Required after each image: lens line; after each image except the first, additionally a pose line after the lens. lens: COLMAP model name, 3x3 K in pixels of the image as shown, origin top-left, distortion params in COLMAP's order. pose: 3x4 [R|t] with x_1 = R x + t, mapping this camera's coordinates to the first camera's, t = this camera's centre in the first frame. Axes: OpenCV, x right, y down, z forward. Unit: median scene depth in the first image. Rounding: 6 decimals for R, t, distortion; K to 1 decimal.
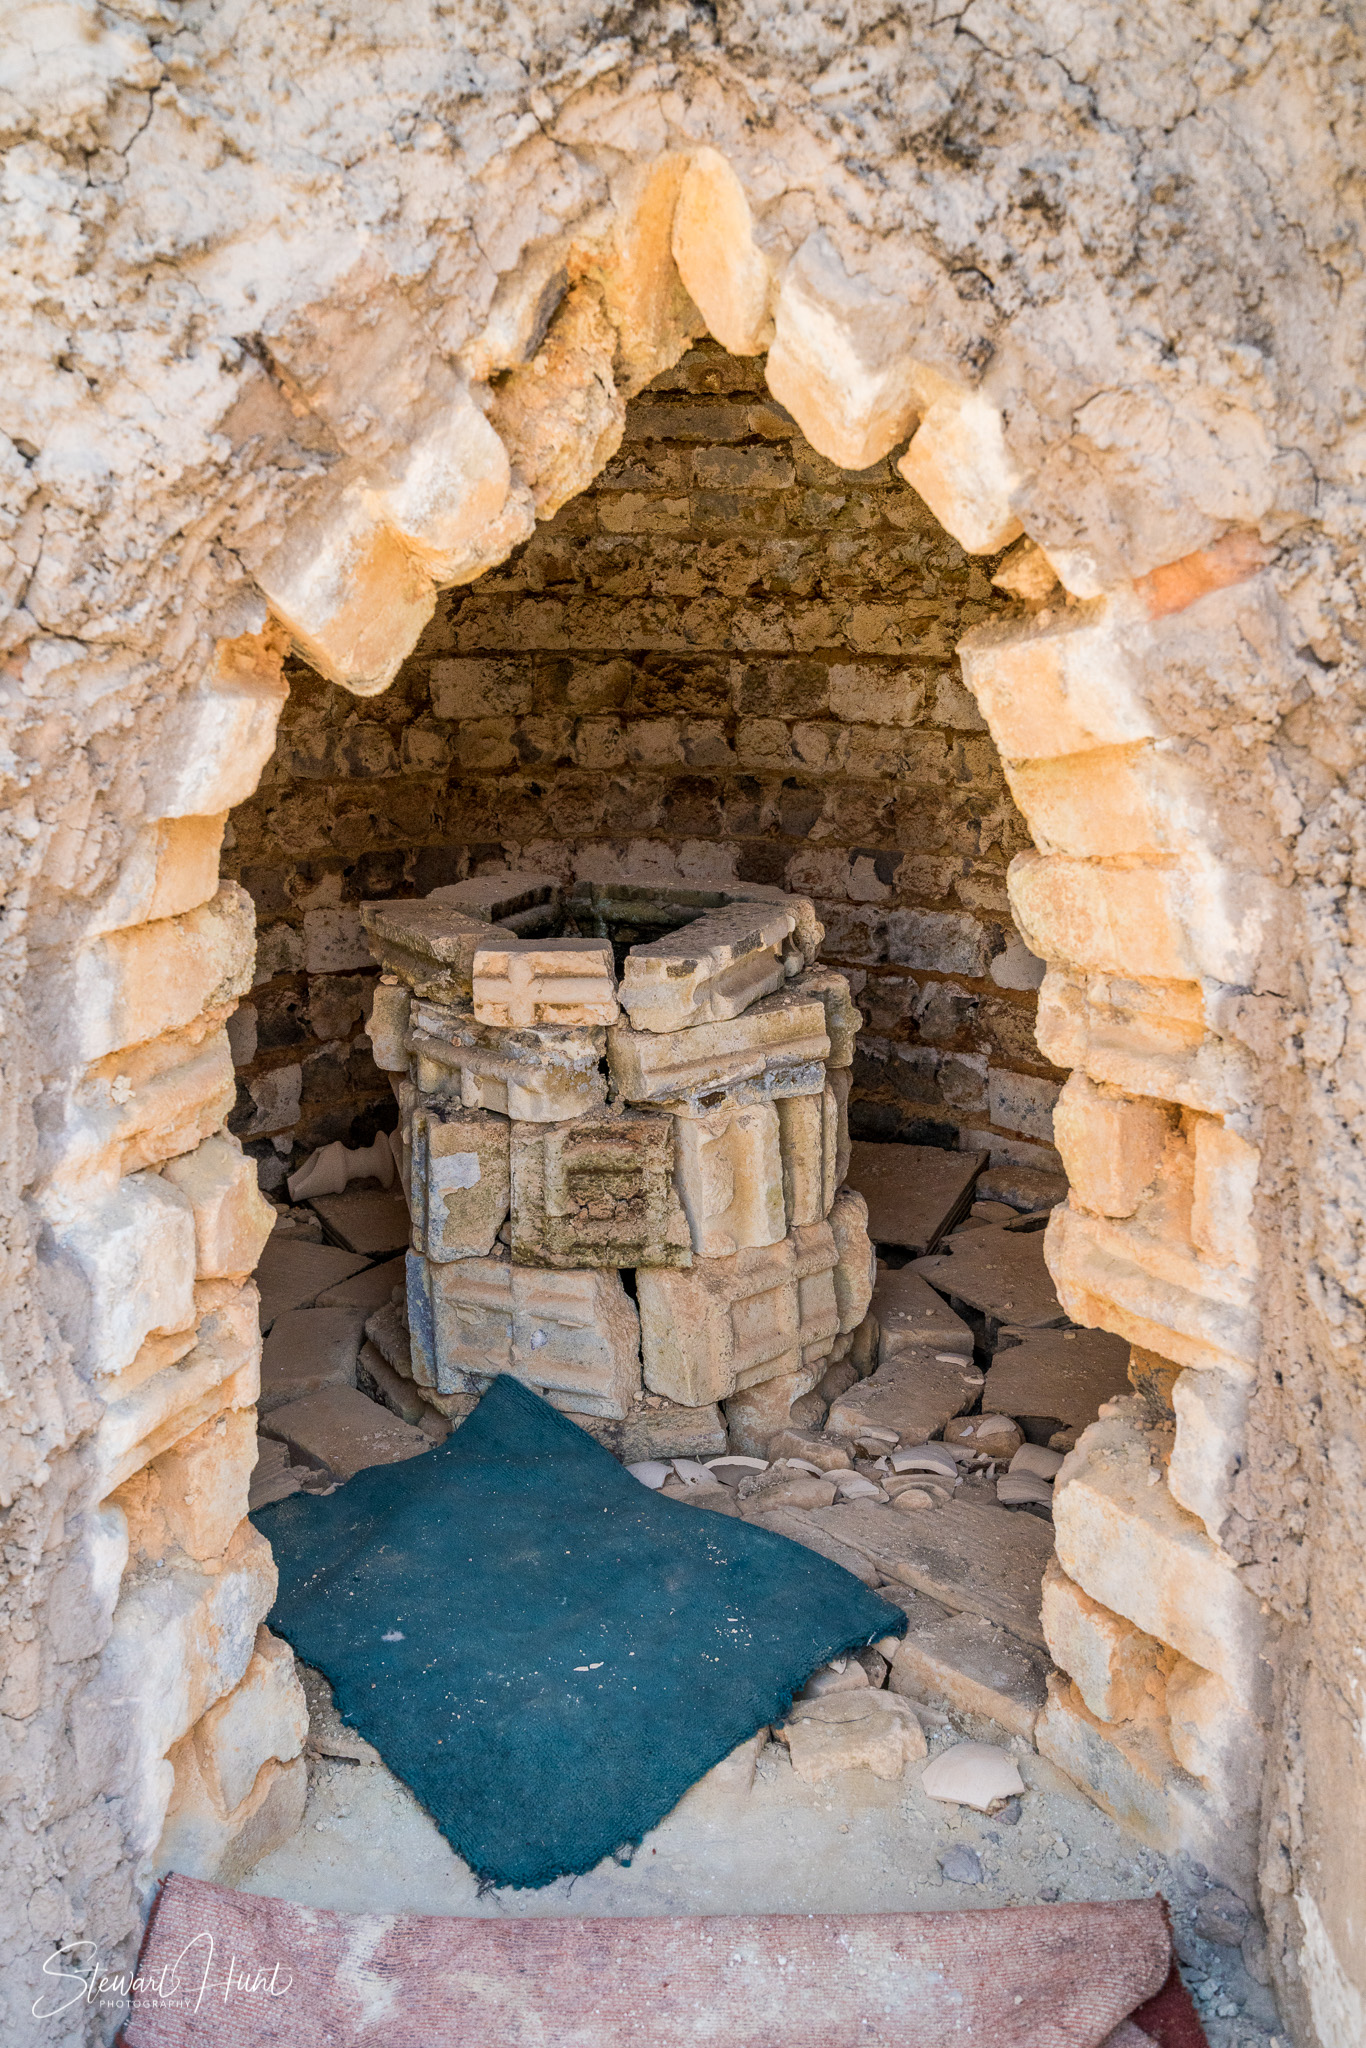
lens RADIAL K [[1811.5, 0, 687.1], [0, 1811.5, 1023.8], [0, 0, 1]] dist [0.014506, 0.003720]
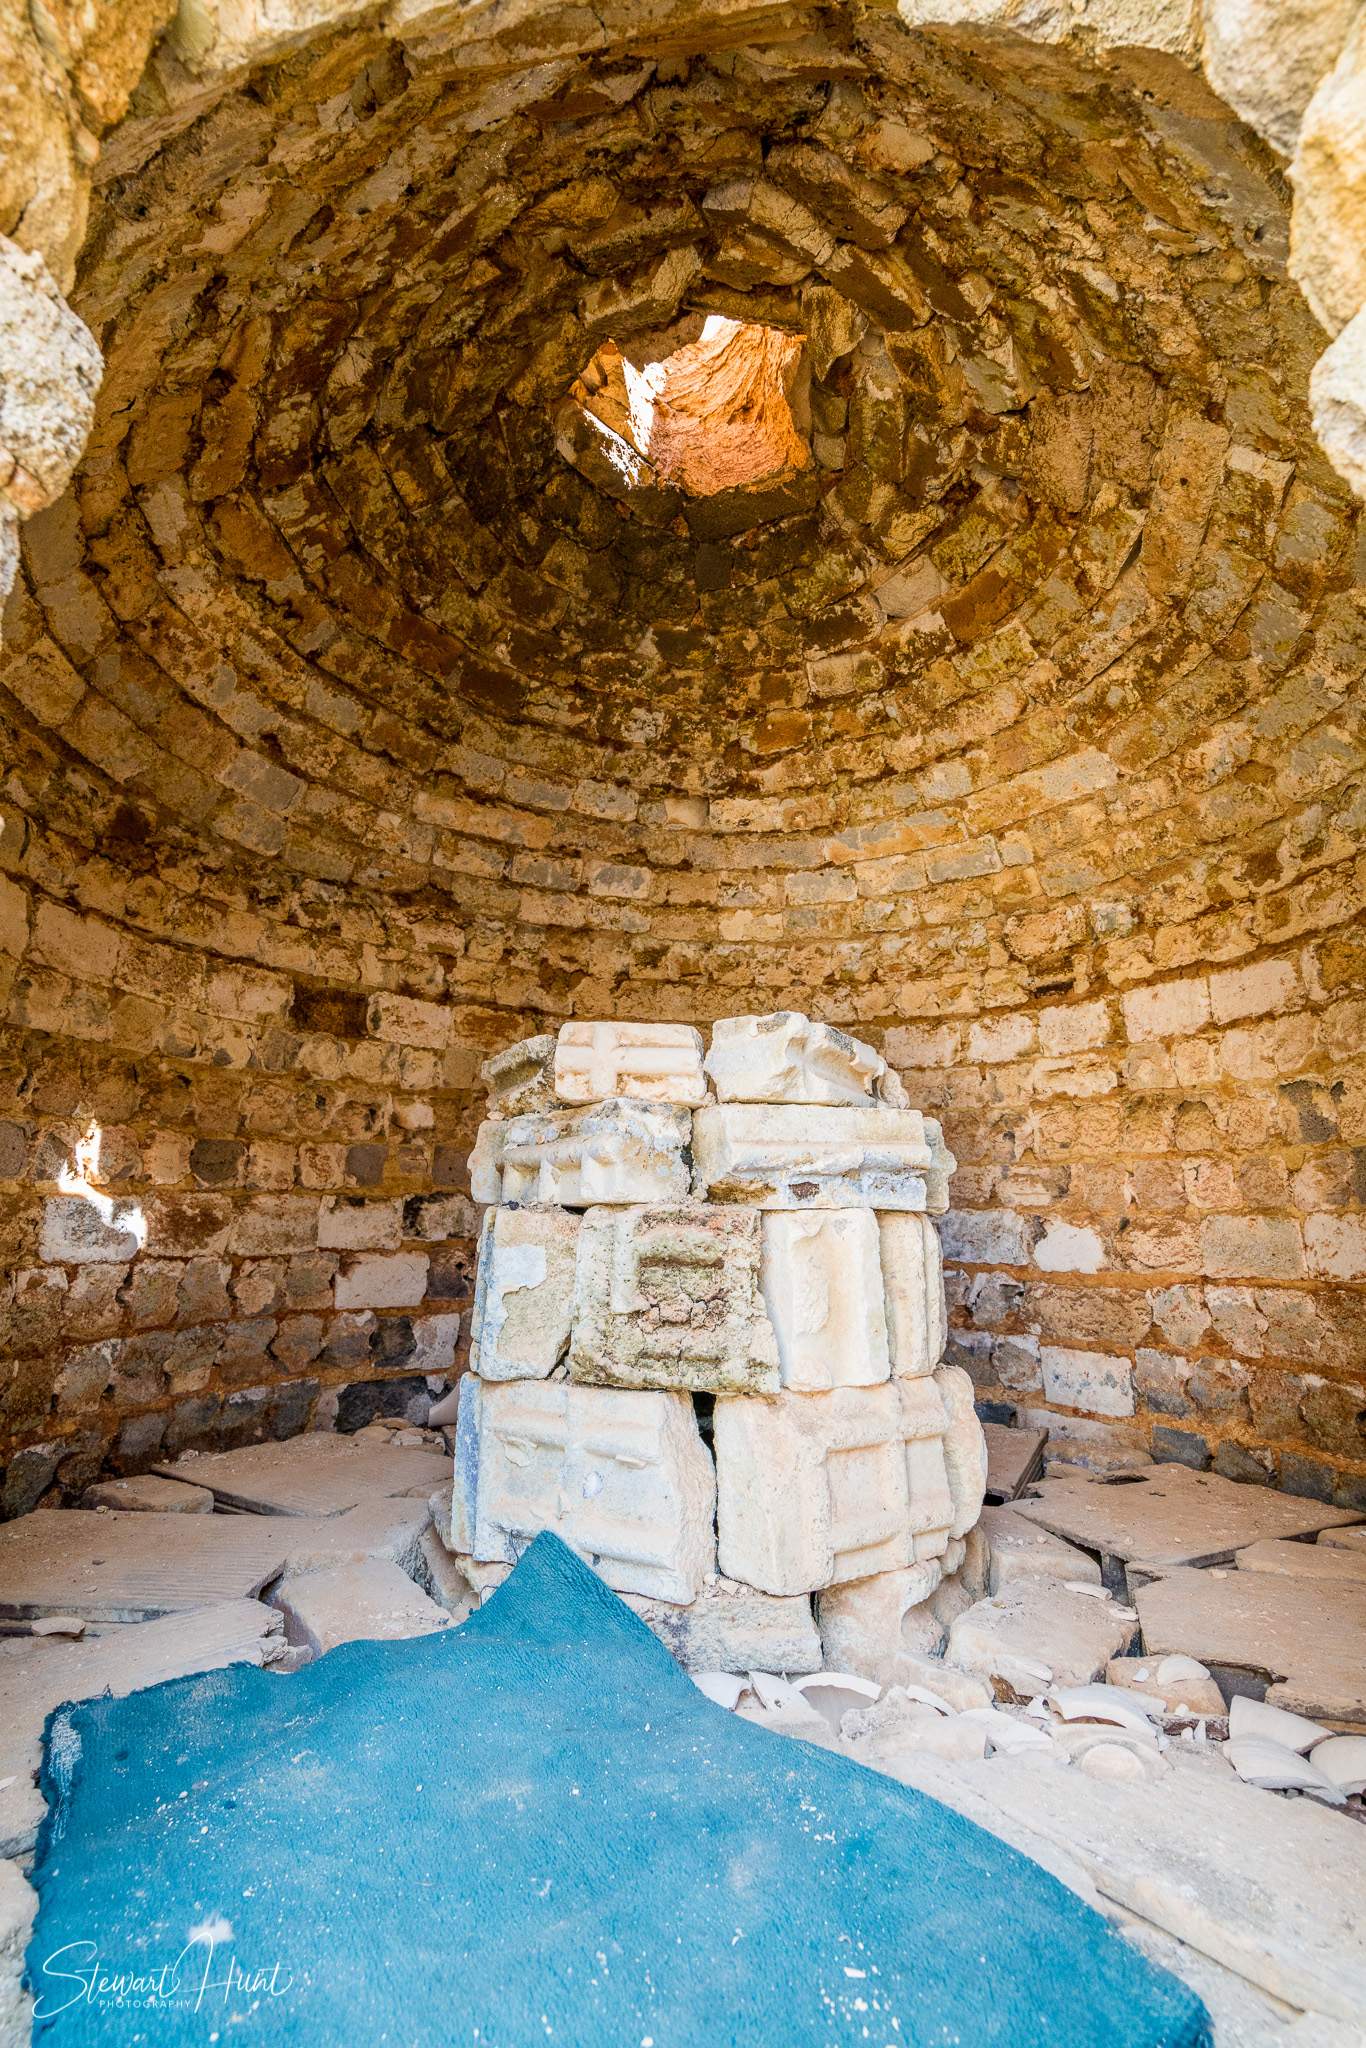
lens RADIAL K [[927.6, 0, 674.0], [0, 927.6, 1023.2], [0, 0, 1]] dist [-0.000764, 0.000956]
pose [[0.993409, 0.012323, -0.113958, 0.000896], [-0.062522, 0.891536, -0.448613, 0.169947], [0.096070, 0.452781, 0.886431, 0.518904]]
